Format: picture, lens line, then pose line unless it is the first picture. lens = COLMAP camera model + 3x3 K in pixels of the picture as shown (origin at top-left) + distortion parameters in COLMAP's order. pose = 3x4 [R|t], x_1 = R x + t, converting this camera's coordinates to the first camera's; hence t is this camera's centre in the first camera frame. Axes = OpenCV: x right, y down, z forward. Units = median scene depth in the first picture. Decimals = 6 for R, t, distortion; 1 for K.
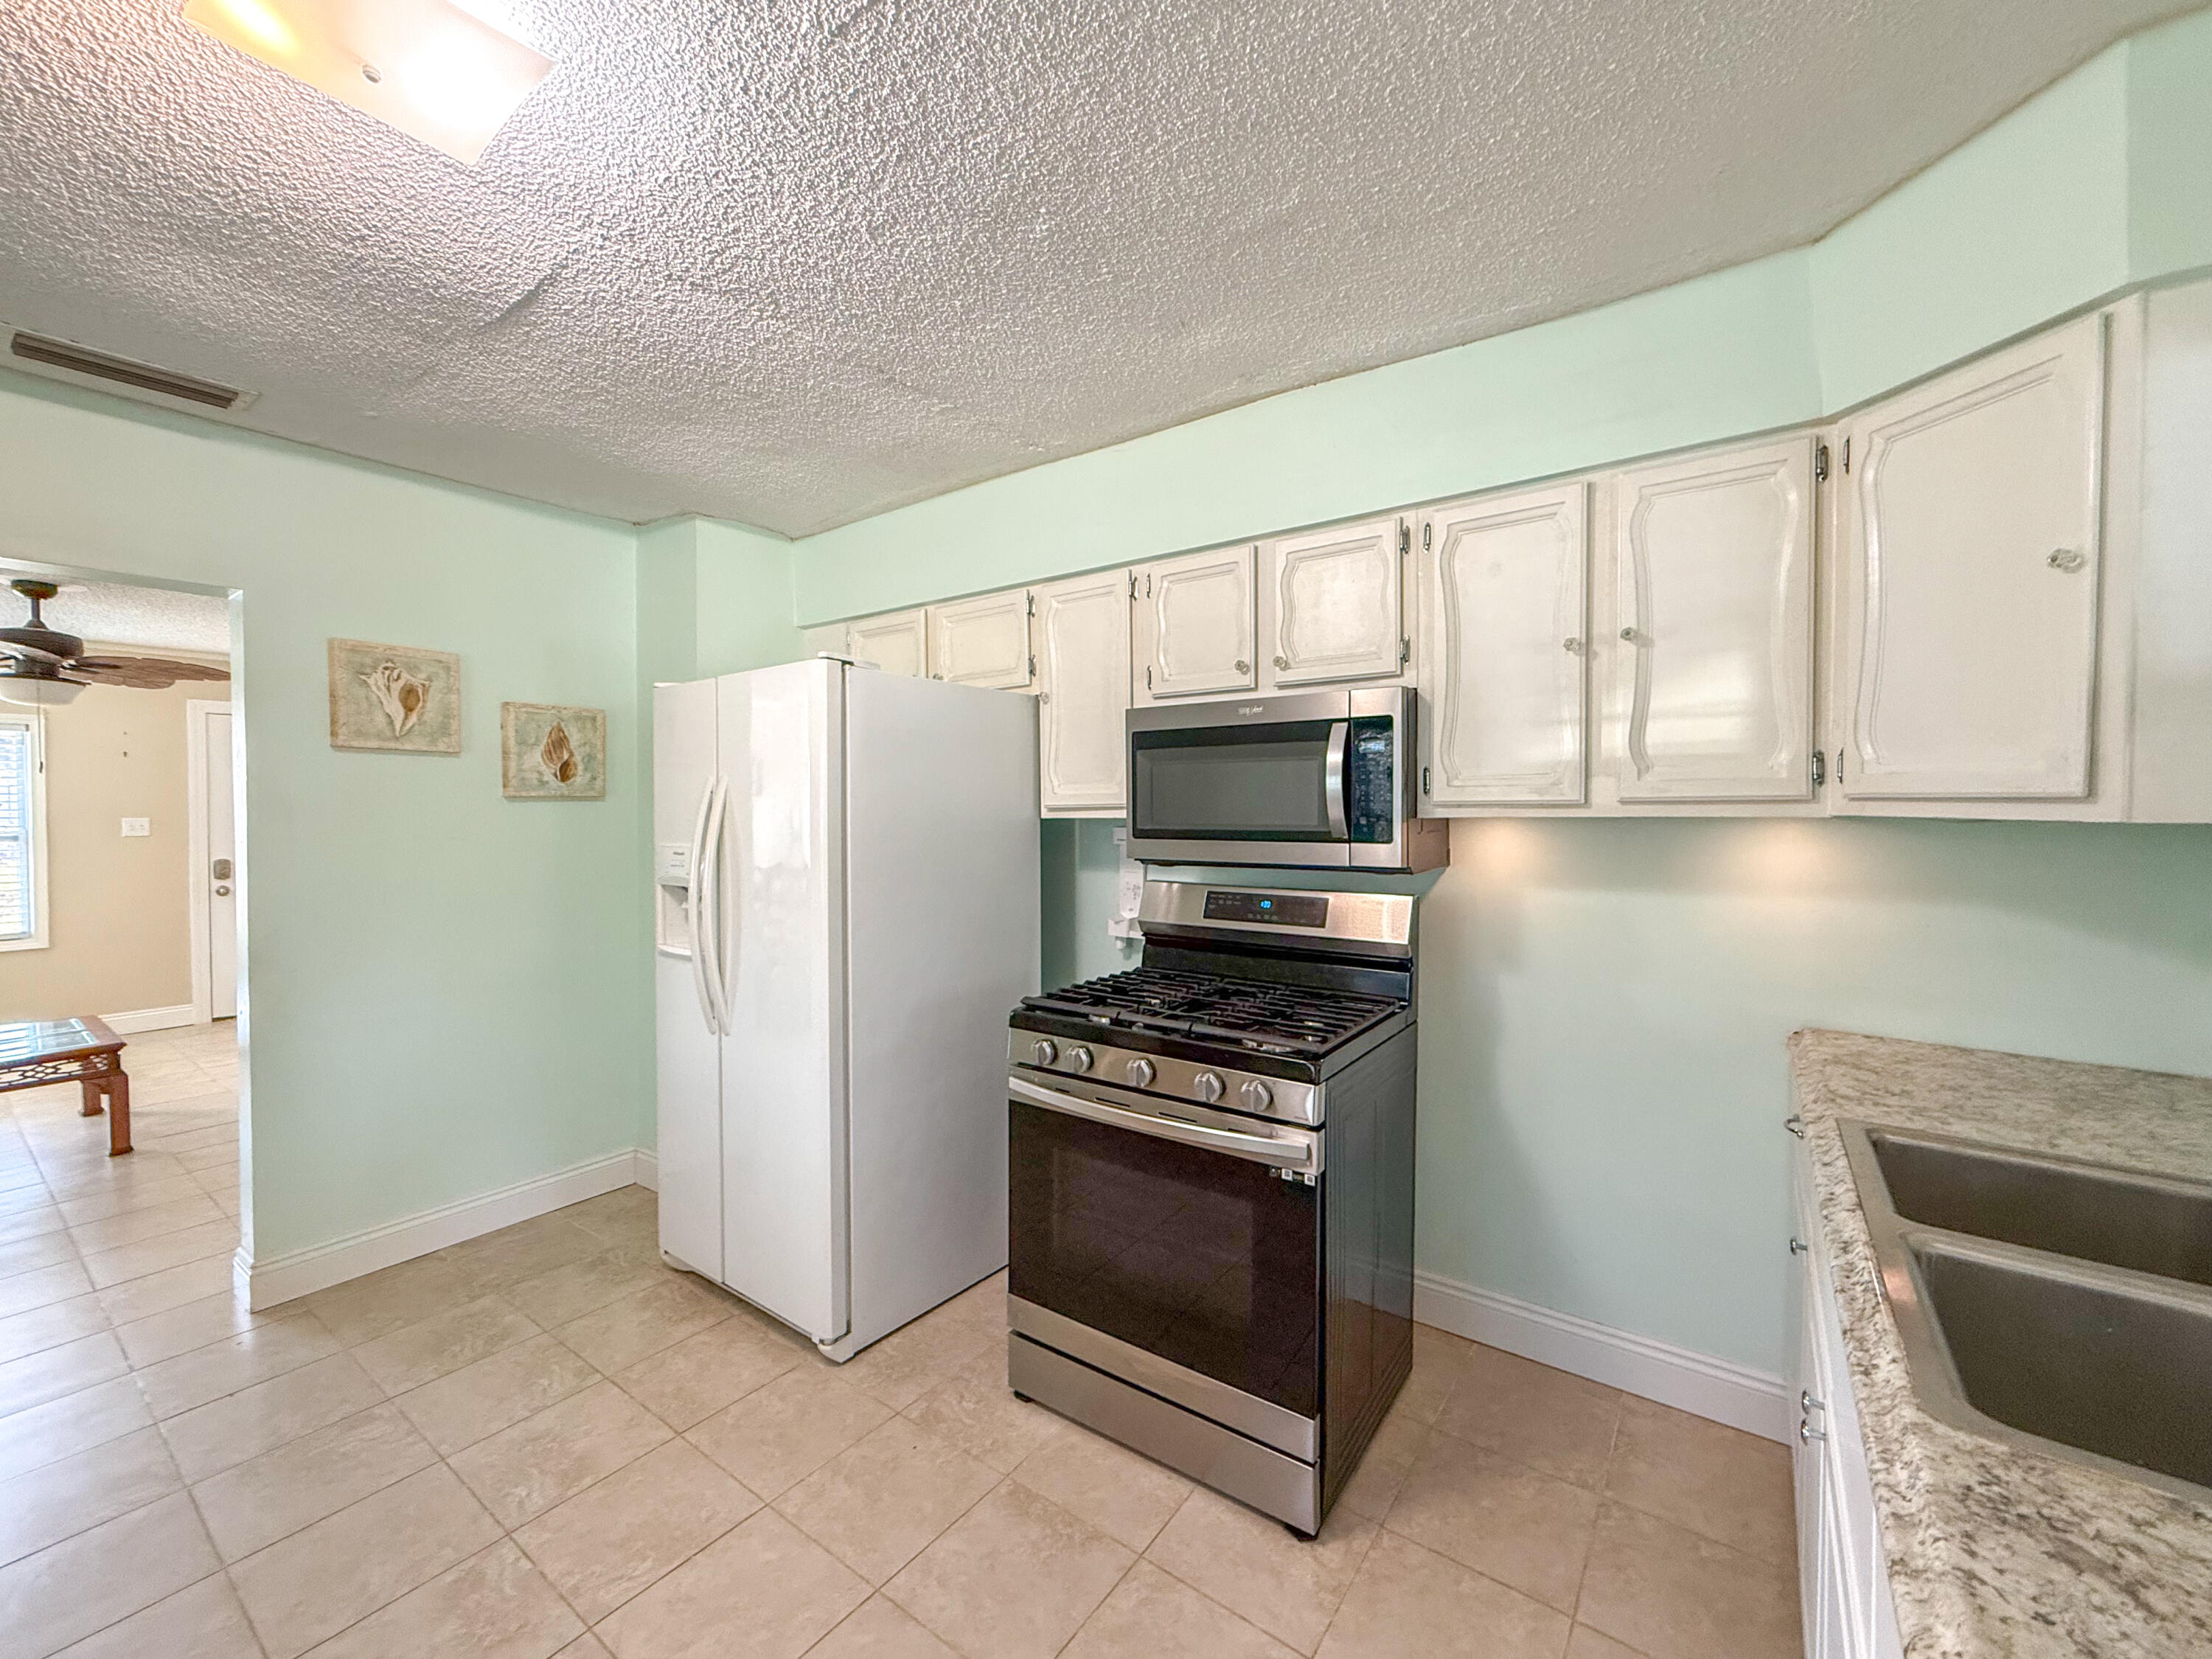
lens RADIAL K [[890.8, 0, 1106.0], [0, 890.8, 829.5], [0, 0, 1]] dist [-0.001788, -0.000176]
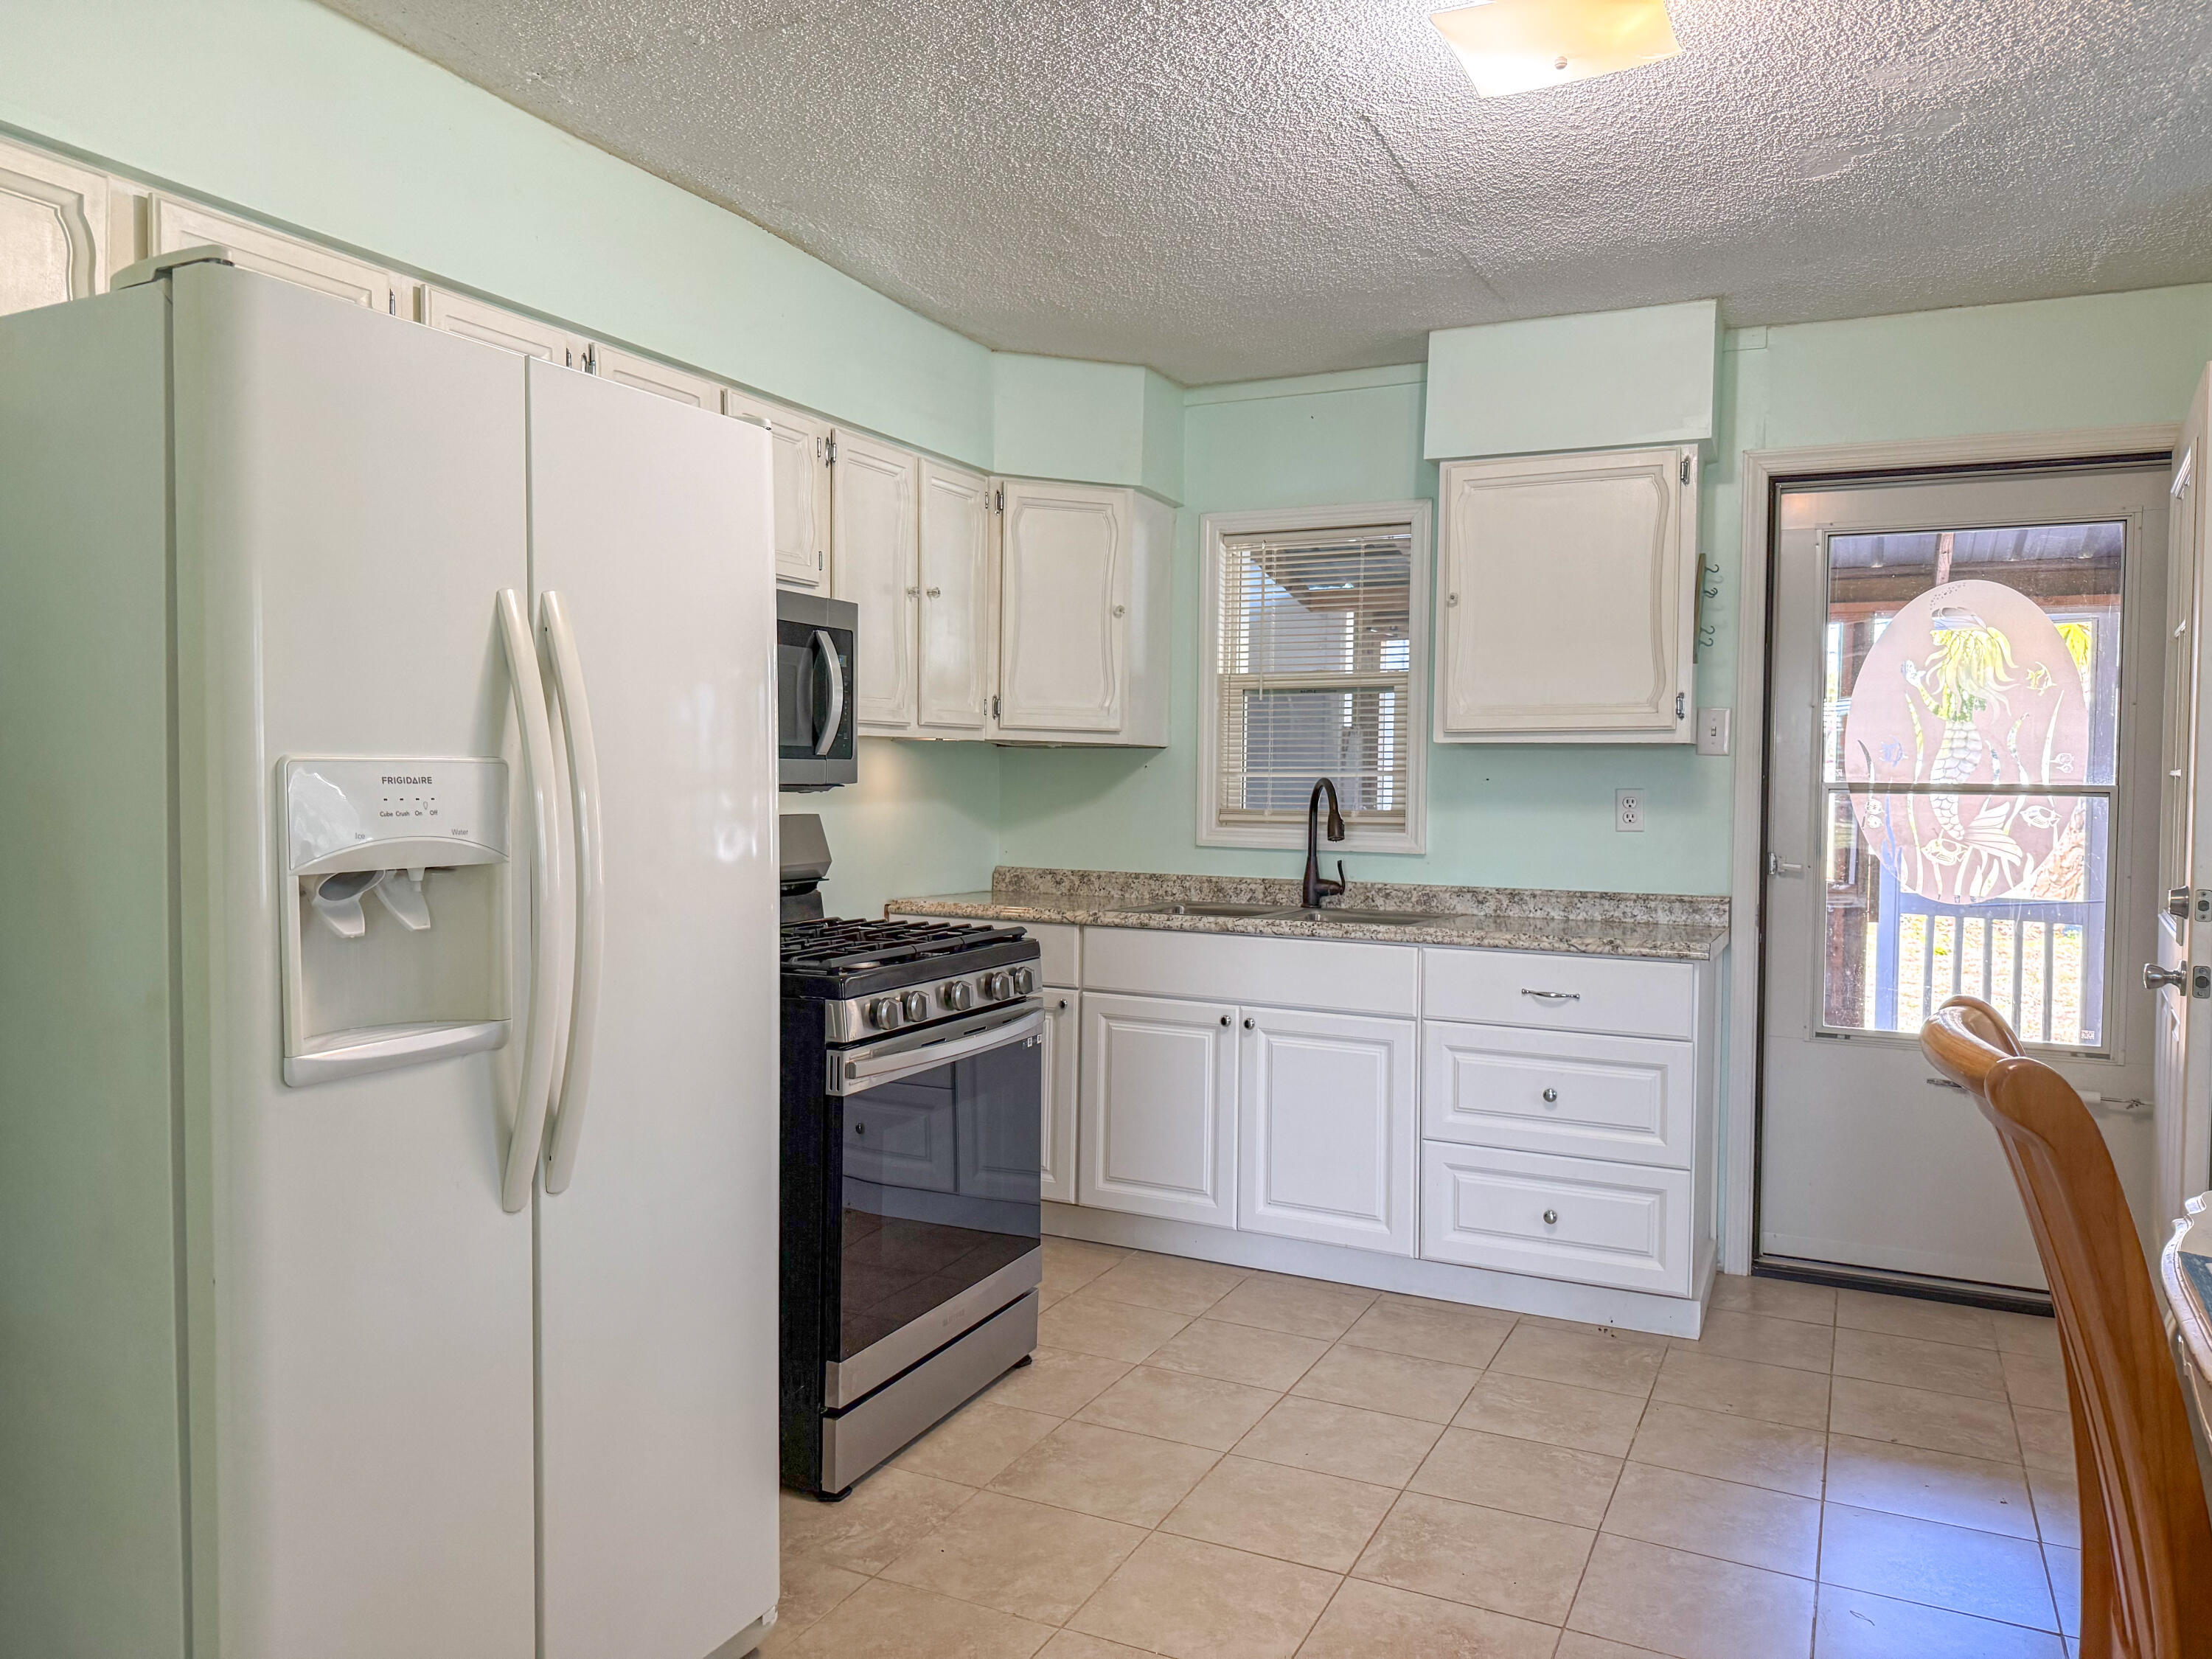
lens RADIAL K [[1545.2, 0, 1106.0], [0, 1545.2, 829.5], [0, 0, 1]] dist [0.034990, -0.051918]
pose [[-0.179304, -0.033779, 0.983214, -1.398000], [0.015834, 0.999182, 0.037215, 0.033613], [-0.983666, 0.022241, -0.178623, 1.002654]]
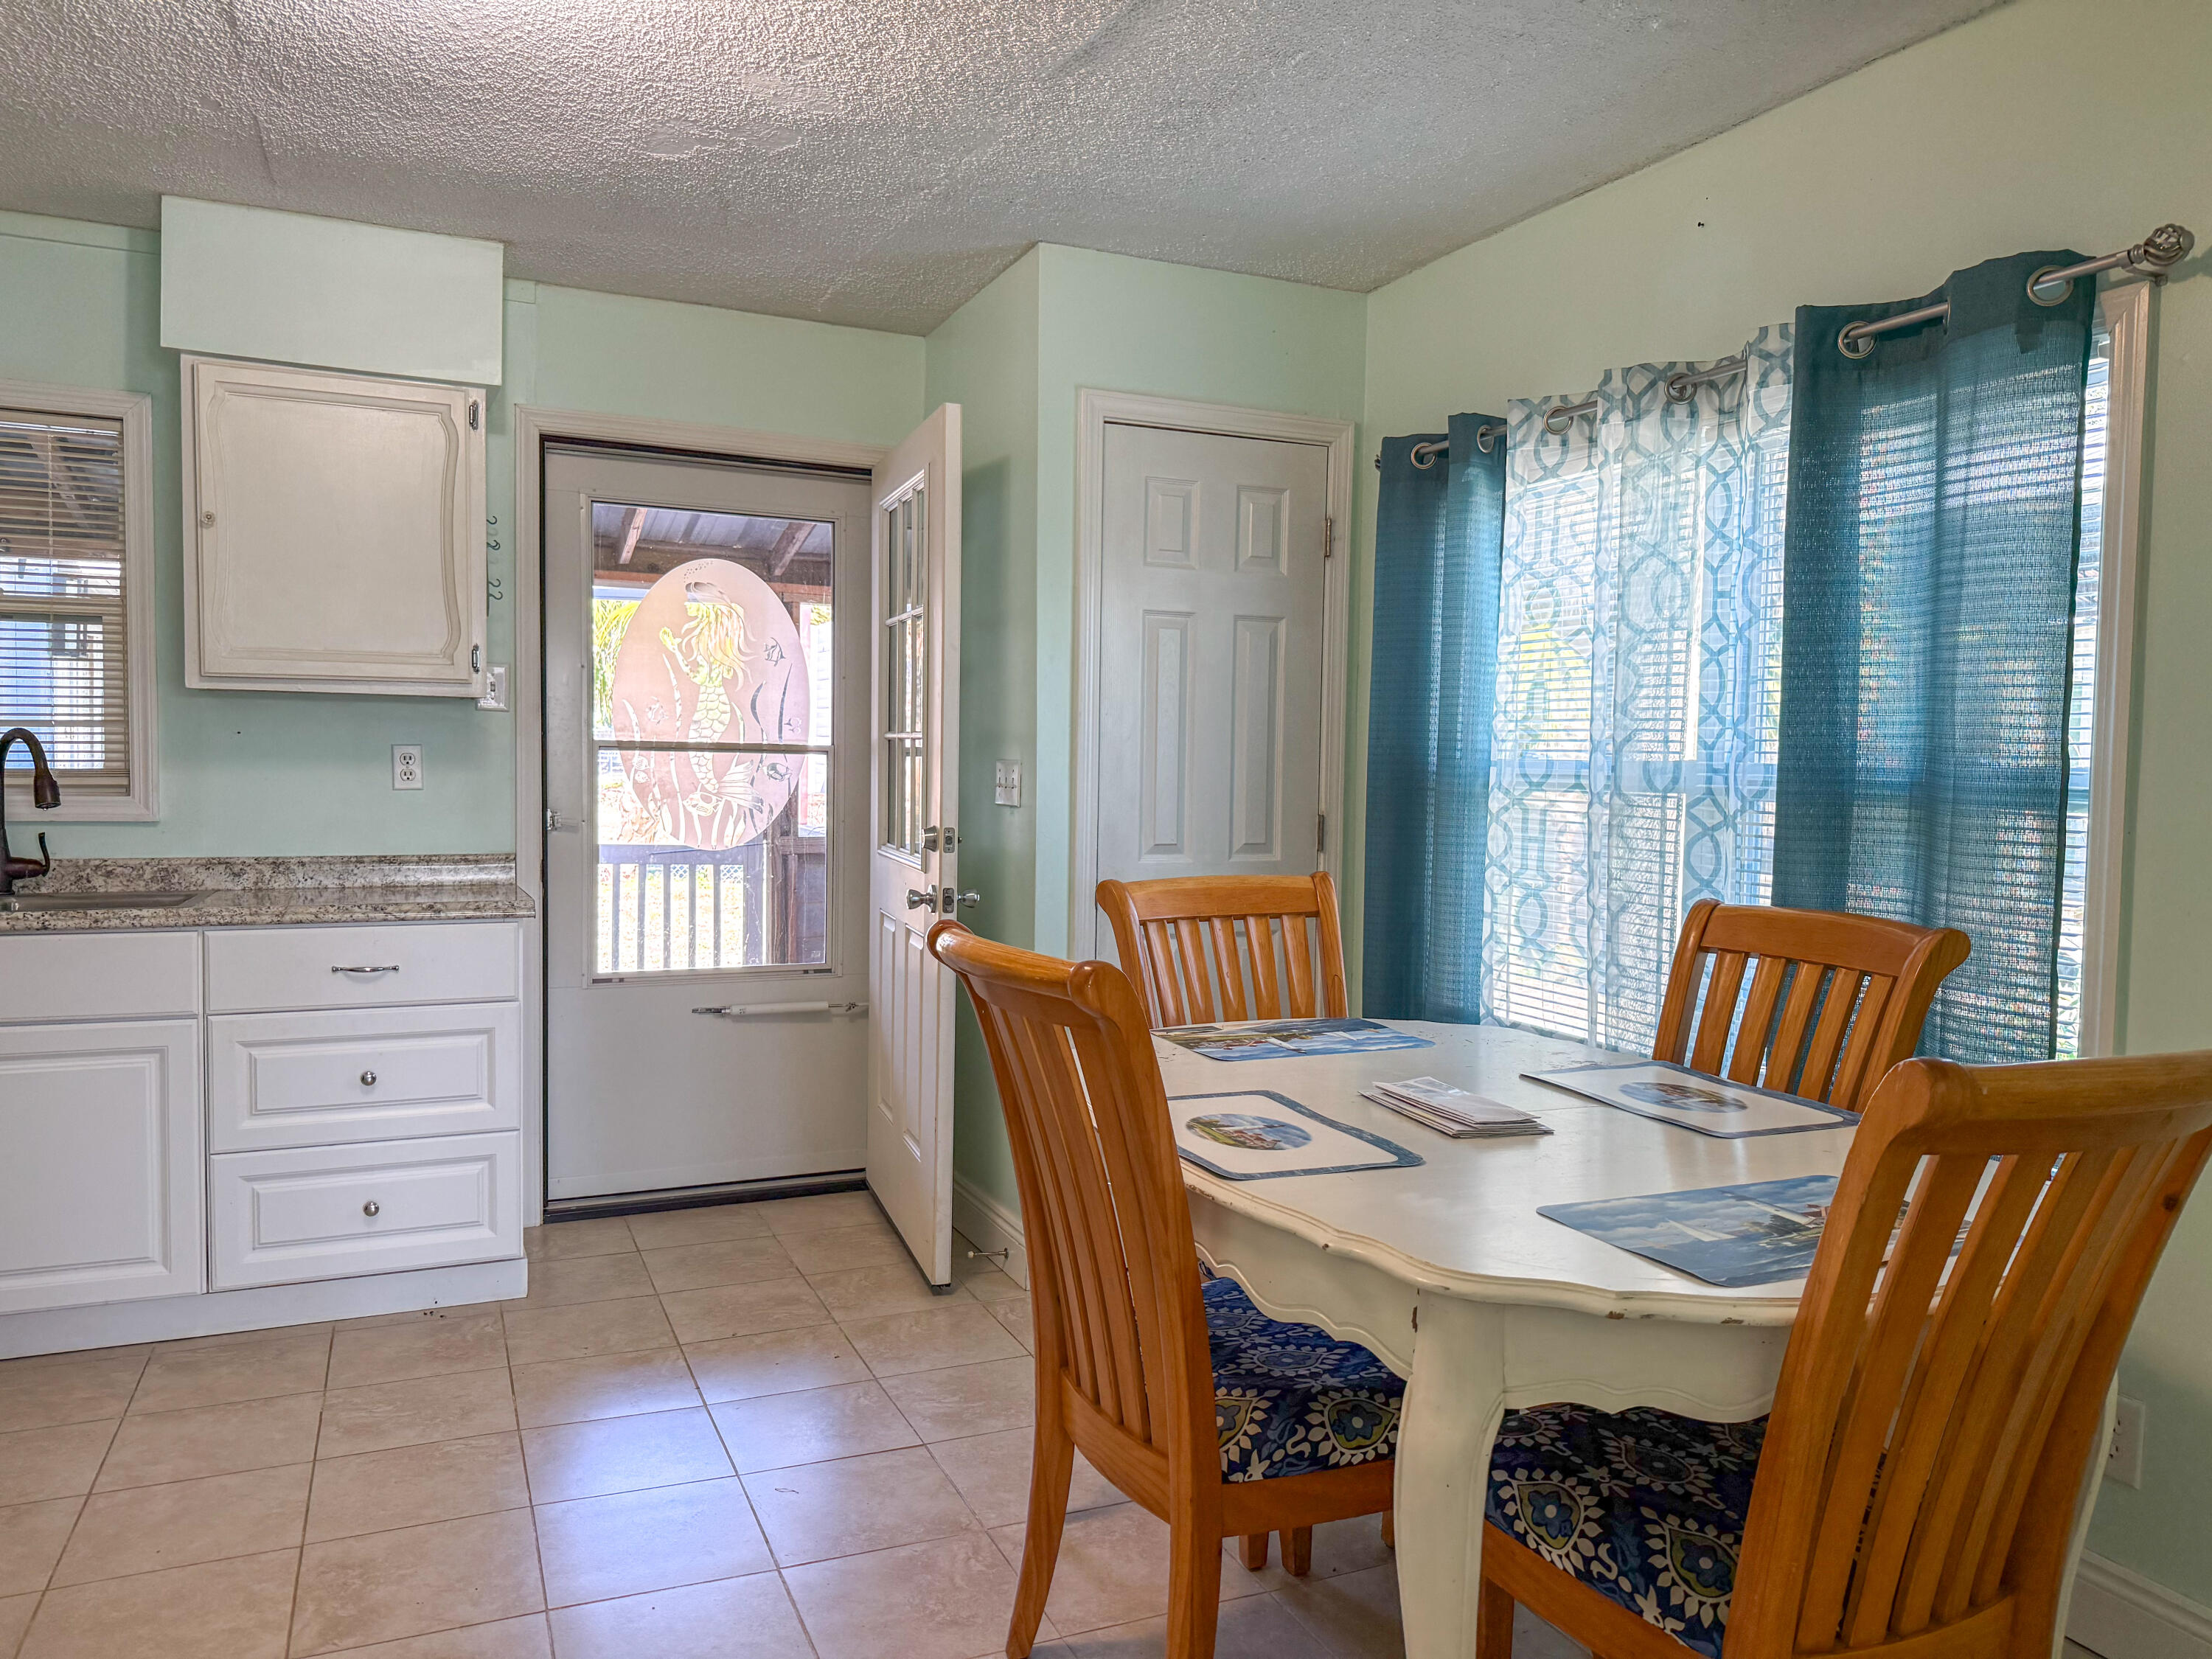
lens RADIAL K [[1546.8, 0, 1101.6], [0, 1546.8, 850.1], [0, 0, 1]] dist [0.029802, -0.042617]
pose [[-0.867574, -0.043157, 0.495431, -1.236697], [-0.001807, 0.996494, 0.083640, 0.034020], [-0.497304, 0.071669, -0.864611, 1.190704]]
